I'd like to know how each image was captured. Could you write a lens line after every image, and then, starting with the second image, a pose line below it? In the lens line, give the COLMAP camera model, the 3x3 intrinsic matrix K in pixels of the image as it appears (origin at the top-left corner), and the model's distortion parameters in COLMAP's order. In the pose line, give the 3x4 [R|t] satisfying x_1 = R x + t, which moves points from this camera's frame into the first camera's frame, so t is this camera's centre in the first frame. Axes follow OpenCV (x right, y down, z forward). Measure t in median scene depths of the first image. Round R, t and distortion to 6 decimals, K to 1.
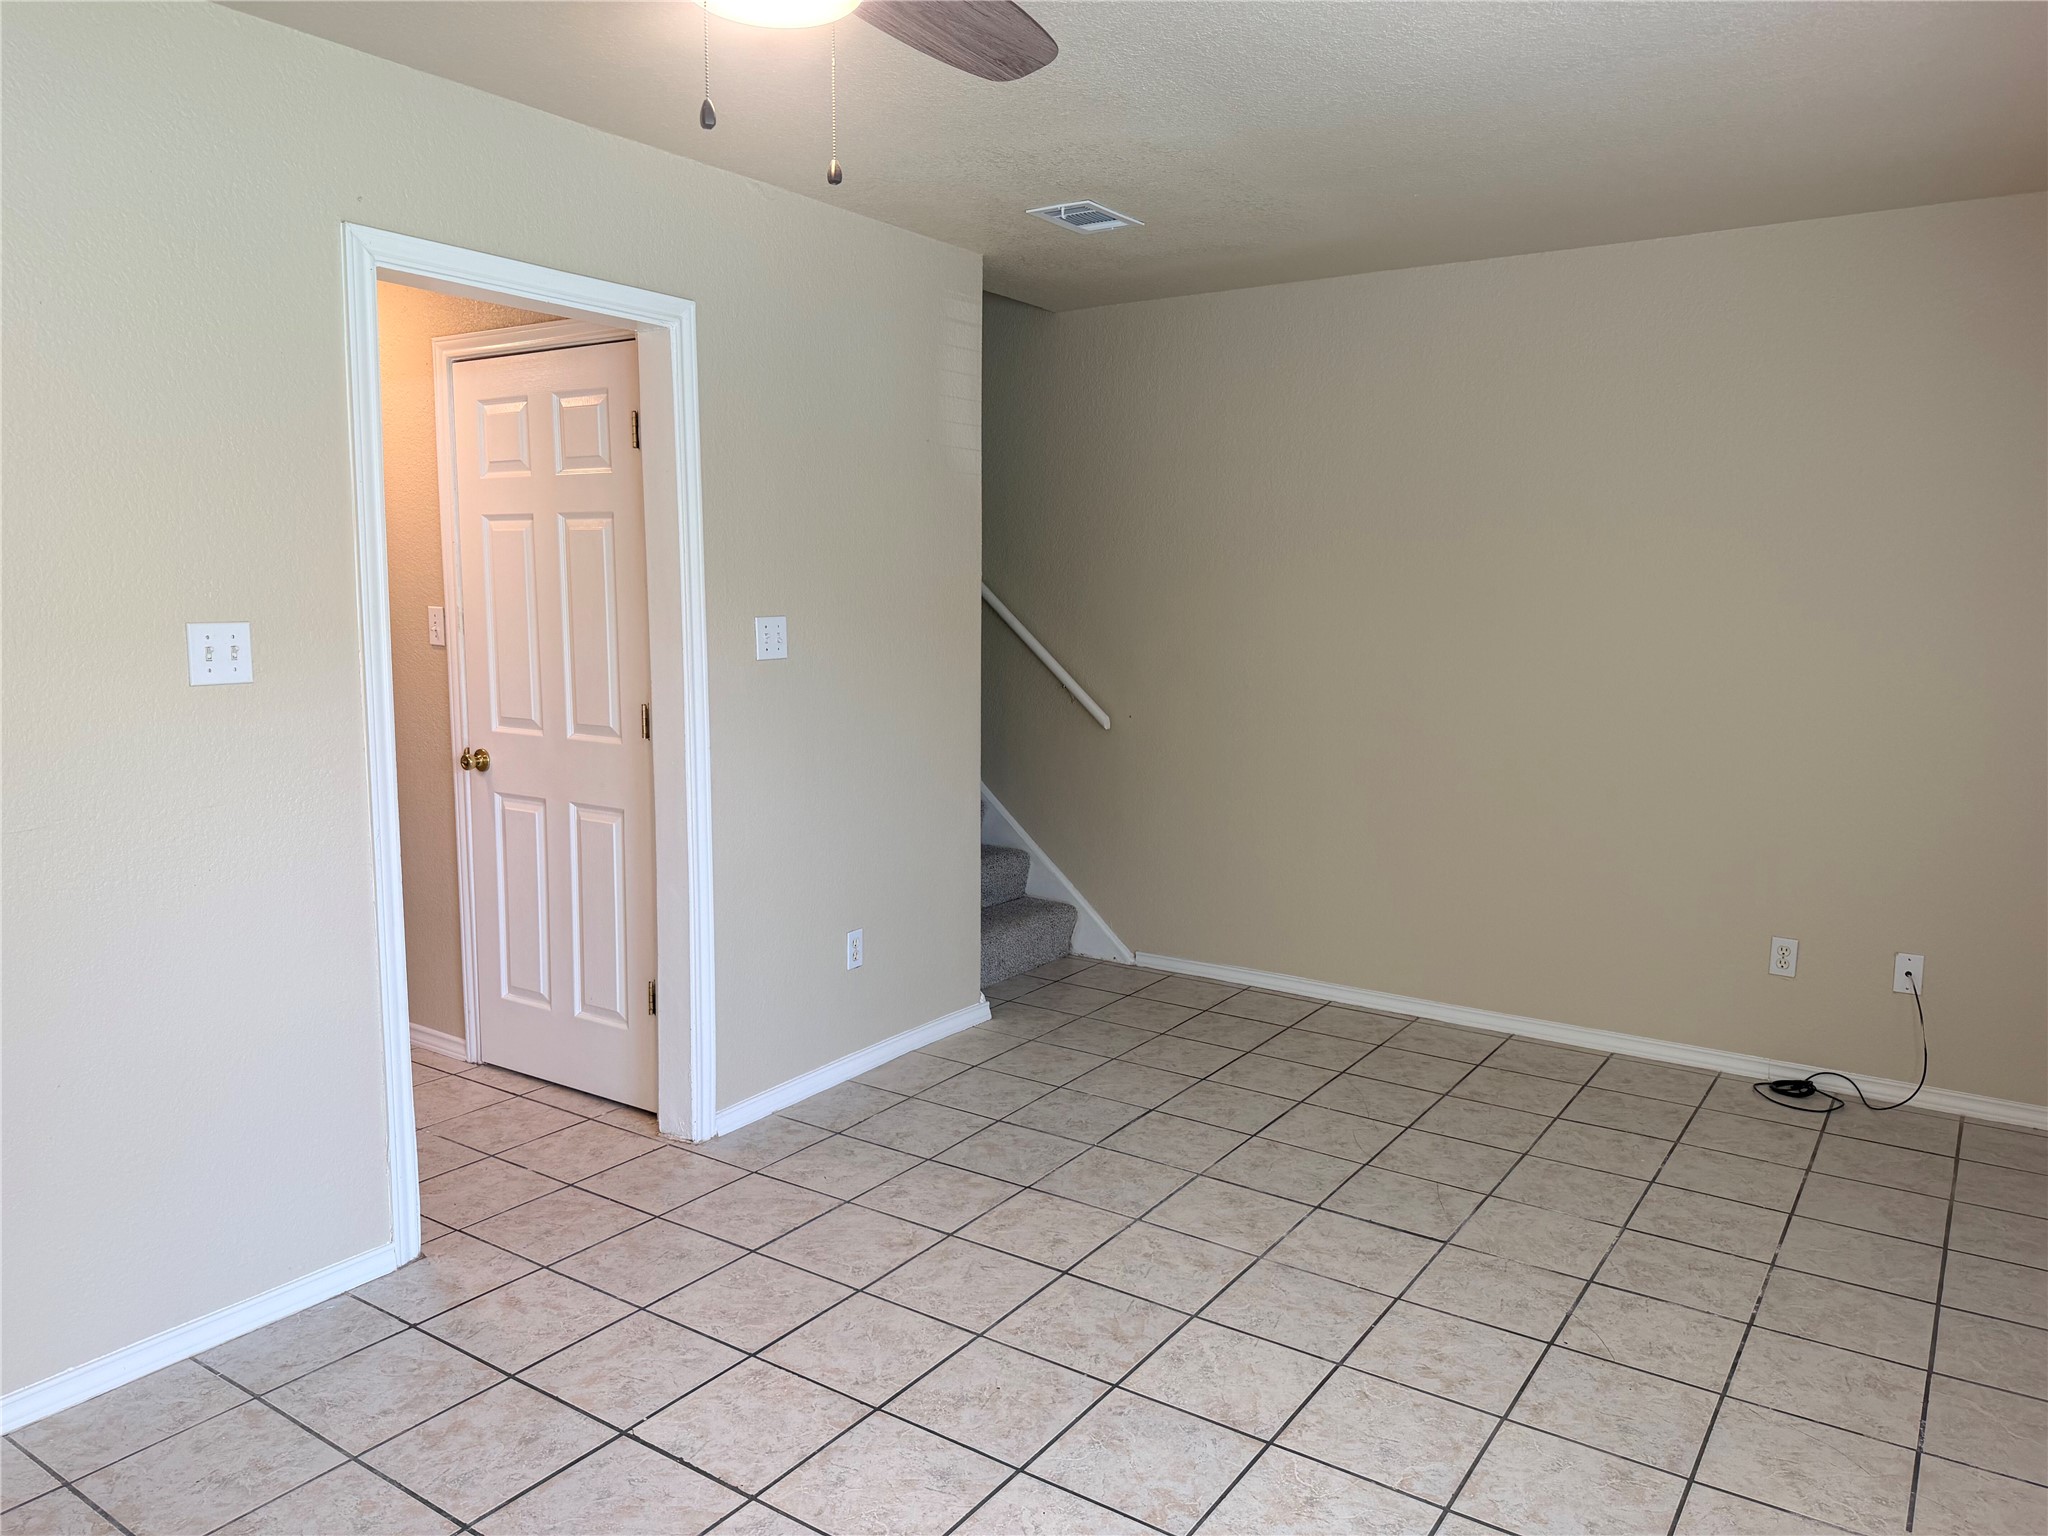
lens RADIAL K [[1445.5, 0, 1029.9], [0, 1445.5, 774.5], [0, 0, 1]] dist [0.102177, -0.150779]
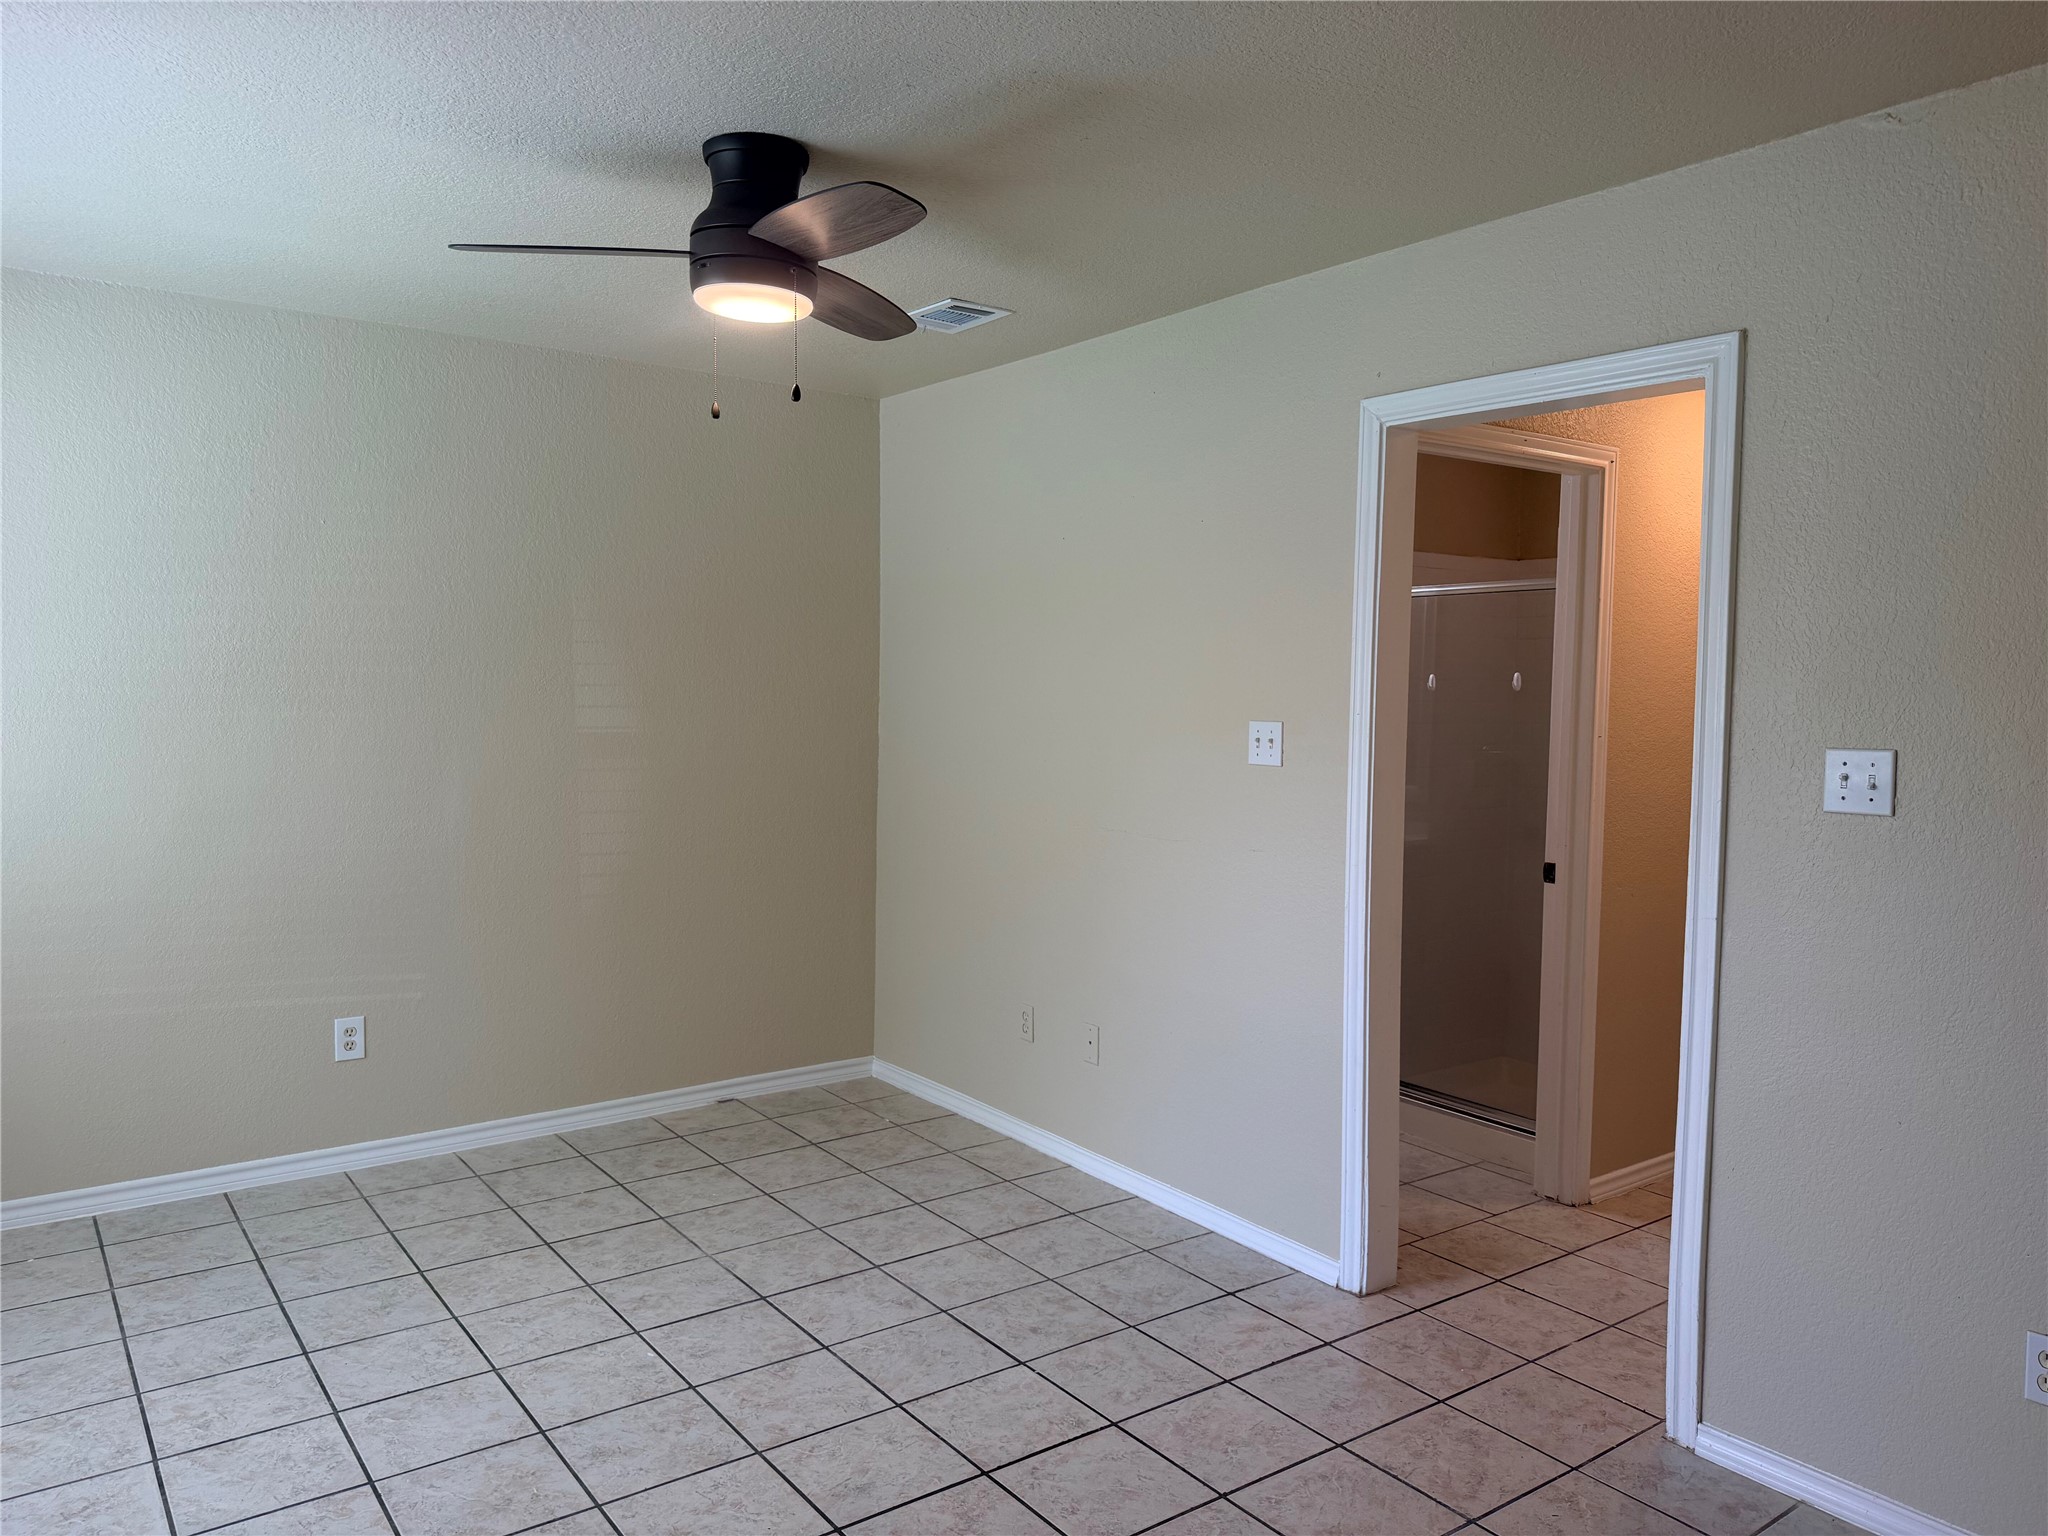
lens RADIAL K [[1449.6, 0, 1024.0], [0, 1449.6, 768.0], [0, 0, 1]] dist [0.086699, -0.114267]
pose [[-0.335023, 0.040712, -0.941330, 0.704464], [-0.142882, 0.985317, 0.093467, -0.133767], [0.931313, 0.165813, -0.324287, 1.065892]]
